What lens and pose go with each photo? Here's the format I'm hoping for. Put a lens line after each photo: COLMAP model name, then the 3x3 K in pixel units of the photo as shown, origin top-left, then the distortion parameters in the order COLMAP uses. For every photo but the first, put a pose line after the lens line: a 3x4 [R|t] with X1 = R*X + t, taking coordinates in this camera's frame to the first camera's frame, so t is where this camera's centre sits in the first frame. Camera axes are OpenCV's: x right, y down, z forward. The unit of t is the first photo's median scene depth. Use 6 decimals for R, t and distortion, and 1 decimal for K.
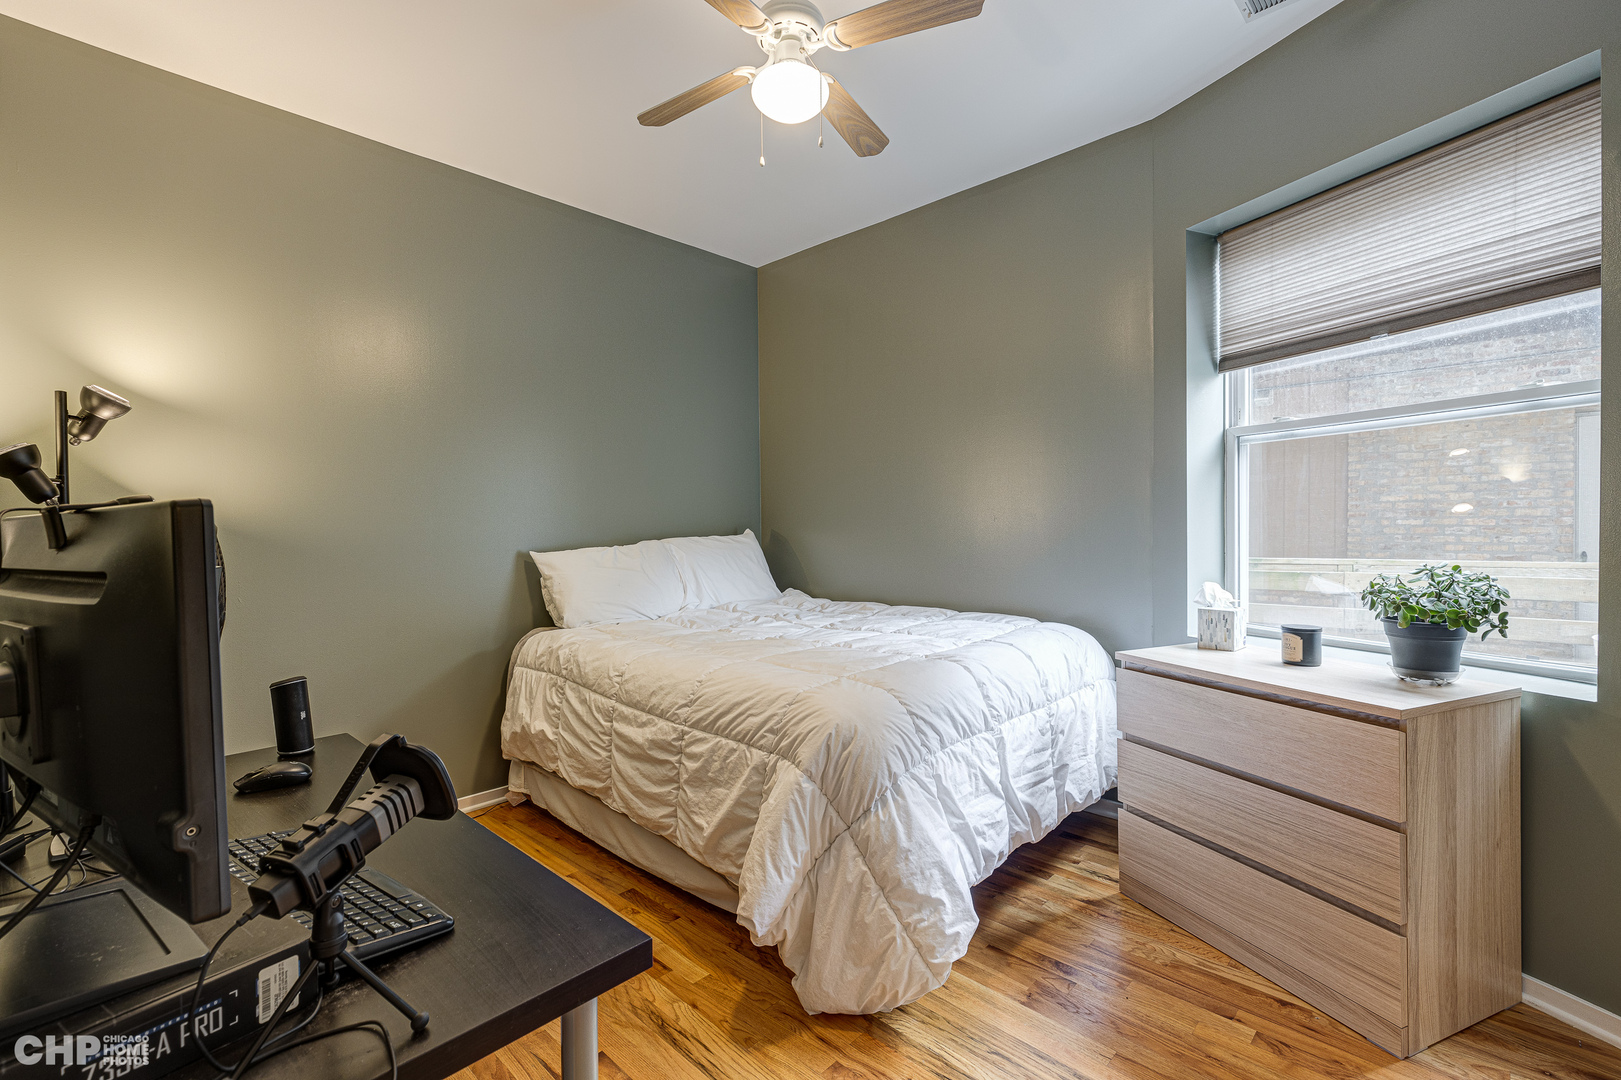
lens RADIAL K [[724.8, 0, 813.0], [0, 724.8, 535.8], [0, 0, 1]] dist [0.009985, -0.001473]
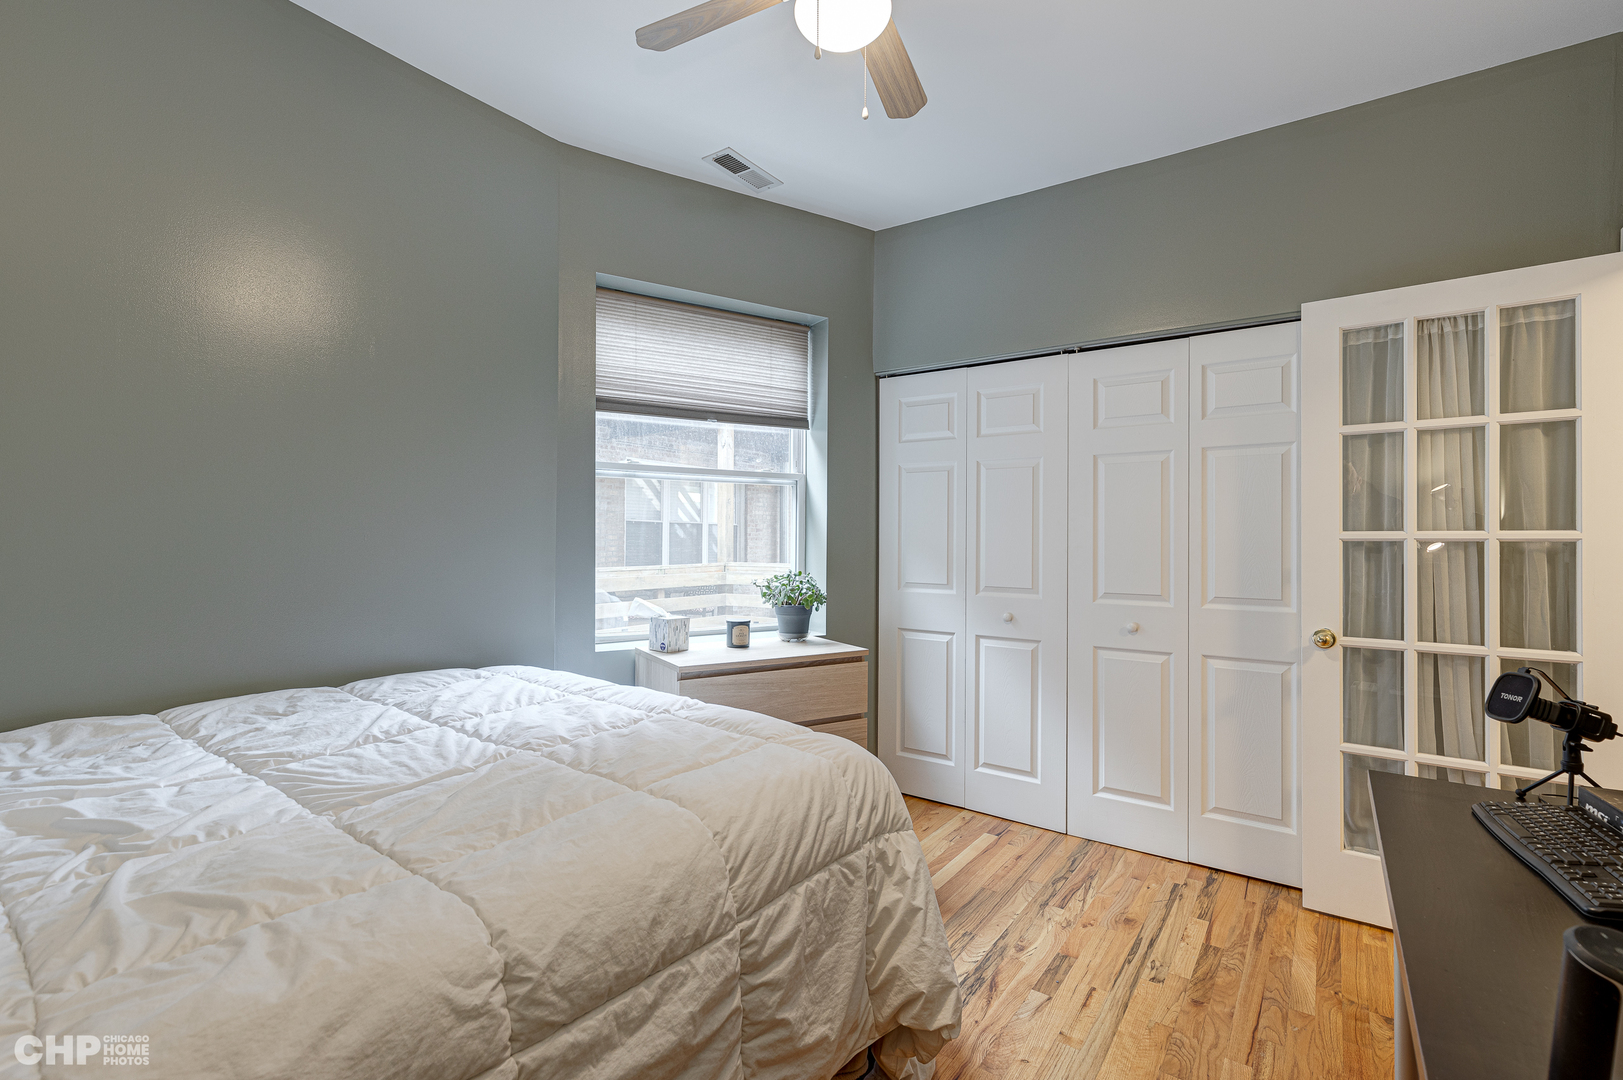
lens RADIAL K [[725.7, 0, 813.0], [0, 725.7, 541.5], [0, 0, 1]] dist [0.009985, -0.001473]
pose [[-0.132889, 0.009913, 0.991081, -0.713774], [0.012931, 0.999882, -0.008267, -0.013991], [-0.991046, 0.011717, -0.133002, 1.007622]]
